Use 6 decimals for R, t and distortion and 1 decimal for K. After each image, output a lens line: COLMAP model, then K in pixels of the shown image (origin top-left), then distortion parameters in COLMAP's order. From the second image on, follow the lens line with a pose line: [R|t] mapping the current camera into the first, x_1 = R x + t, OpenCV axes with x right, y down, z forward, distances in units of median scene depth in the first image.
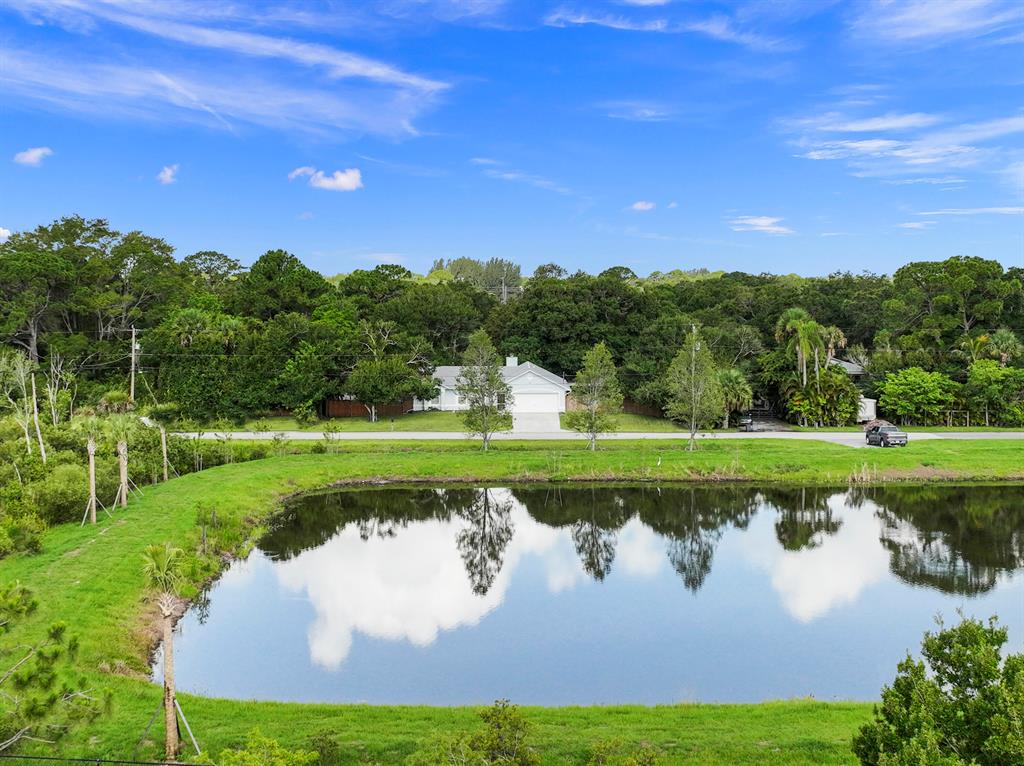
lens RADIAL K [[1371.2, 0, 512.0], [0, 1371.2, 382.9], [0, 0, 1]] dist [-0.003126, 0.000000]
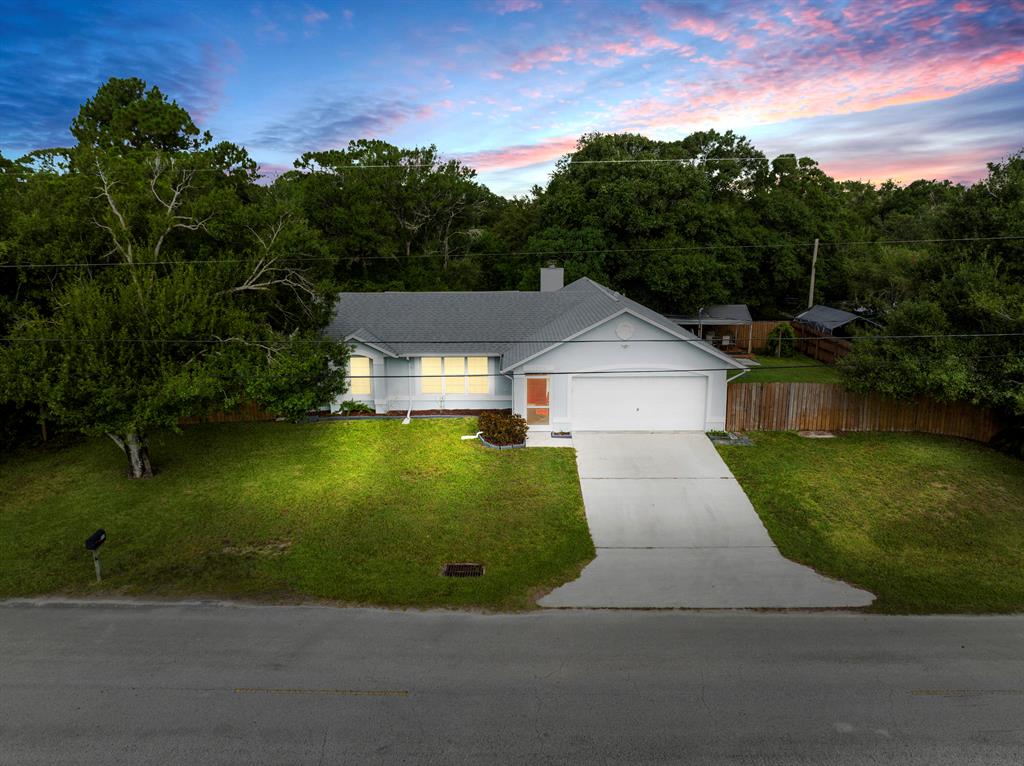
lens RADIAL K [[717.2, 0, 507.6], [0, 717.2, 383.2], [0, 0, 1]] dist [-0.040029, 0.000729]
pose [[0.999923, -0.000523, -0.012371, -0.012525], [0.002286, 0.989720, 0.143000, -0.014455], [0.012169, -0.143017, 0.989645, 0.730767]]
